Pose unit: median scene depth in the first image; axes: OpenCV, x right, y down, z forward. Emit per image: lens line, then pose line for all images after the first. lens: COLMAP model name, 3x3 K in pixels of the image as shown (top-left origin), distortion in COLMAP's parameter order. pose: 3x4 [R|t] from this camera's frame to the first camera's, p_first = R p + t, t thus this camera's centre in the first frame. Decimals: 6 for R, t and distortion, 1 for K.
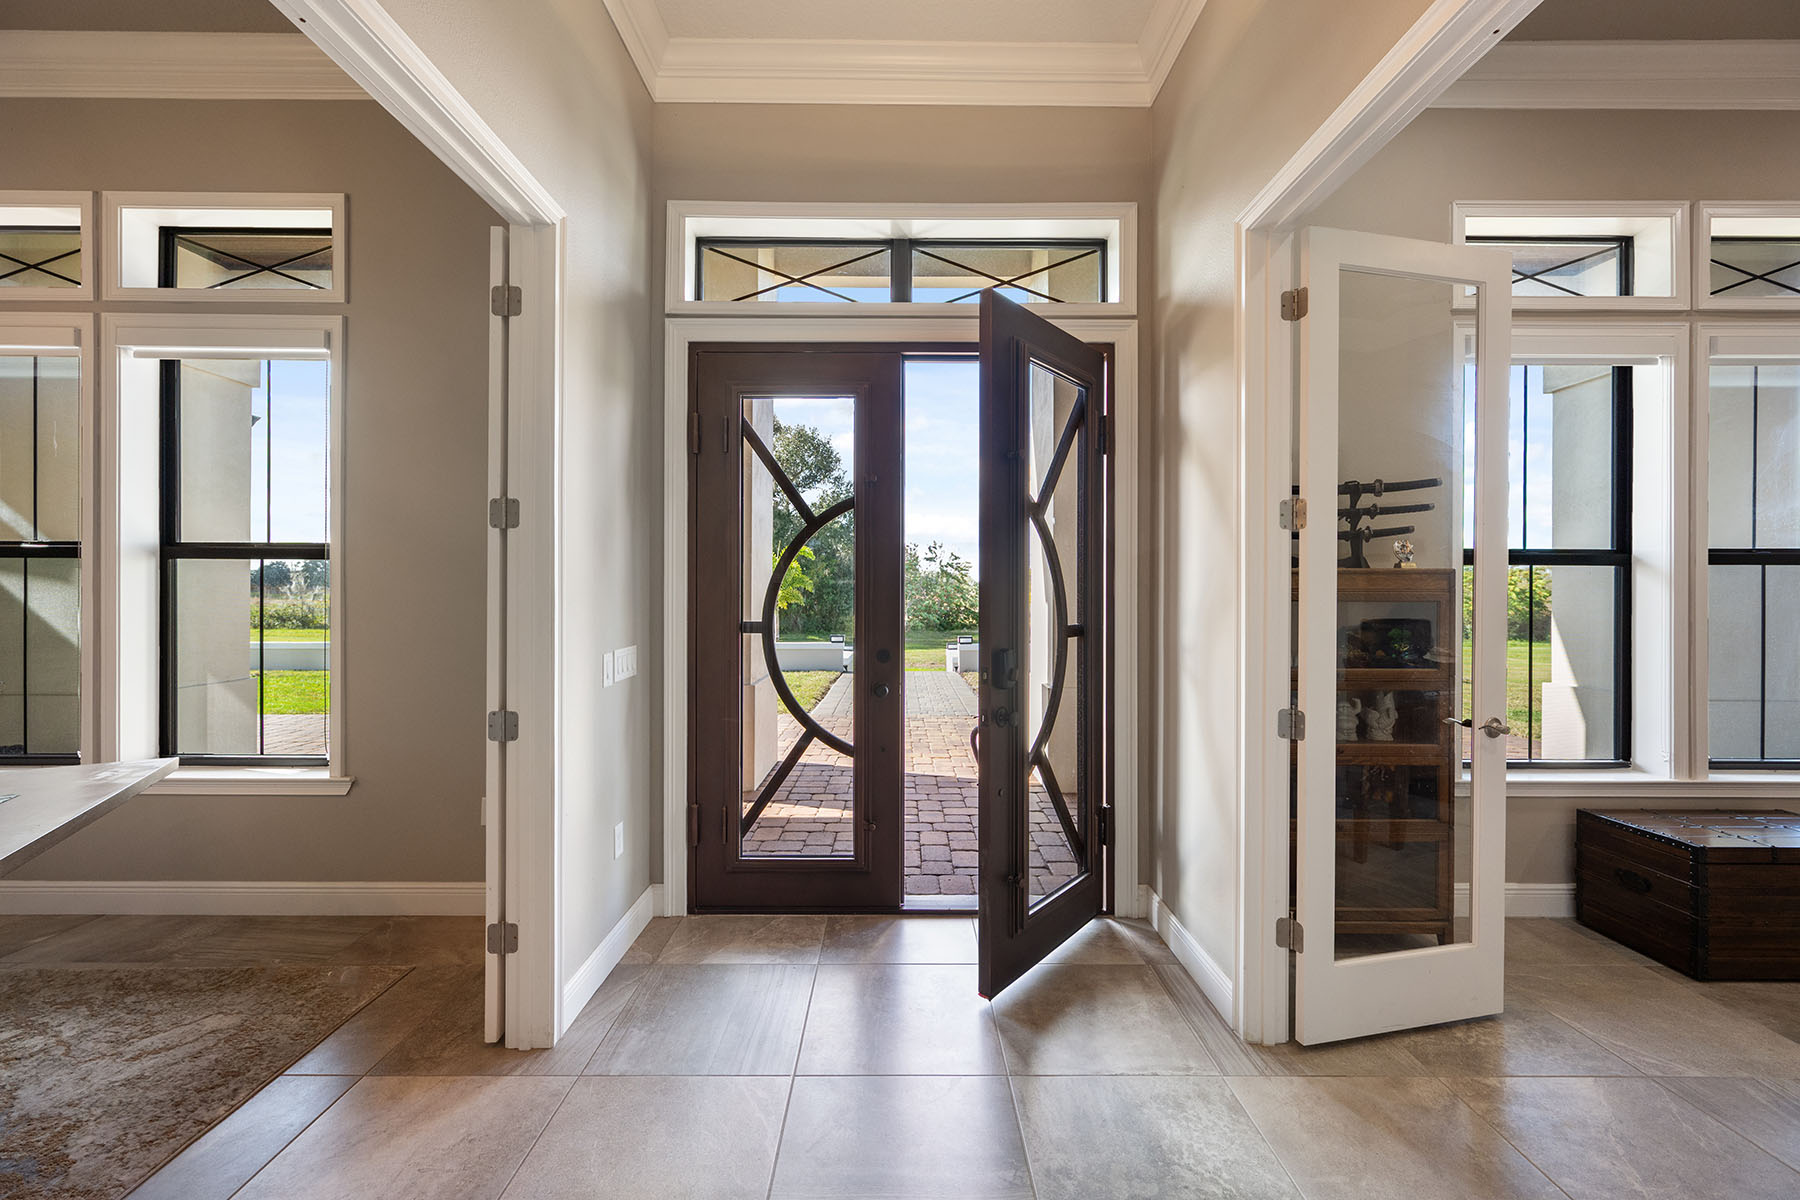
lens RADIAL K [[712.1, 0, 902.1], [0, 712.1, 589.4], [0, 0, 1]] dist [-0.000471, 0.000709]
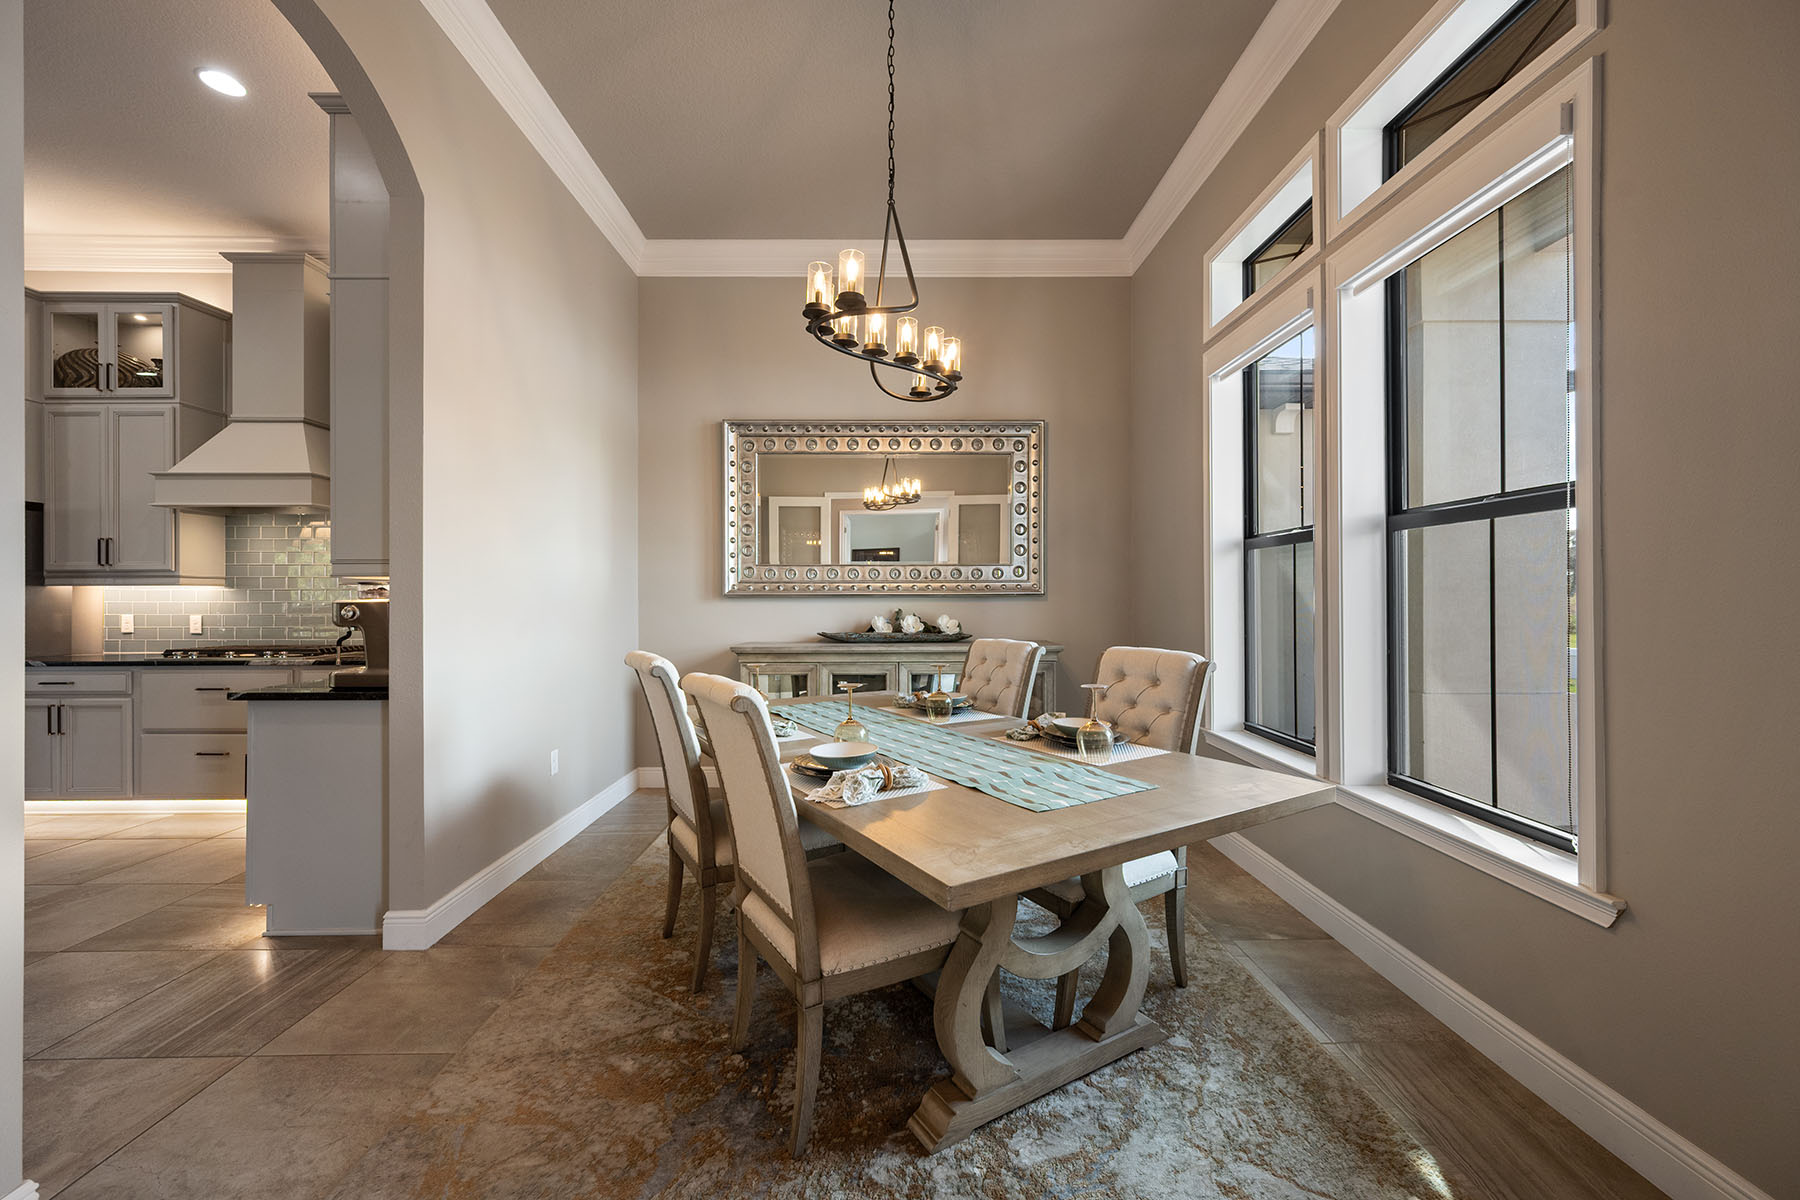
lens RADIAL K [[712.1, 0, 896.8], [0, 712.1, 594.5], [0, 0, 1]] dist [-0.000471, 0.000709]
pose [[0.008618, -0.007683, -0.999933, -0.239648], [0.001209, 0.999970, -0.007673, 0.037350], [0.999962, -0.001143, 0.008627, 0.453355]]
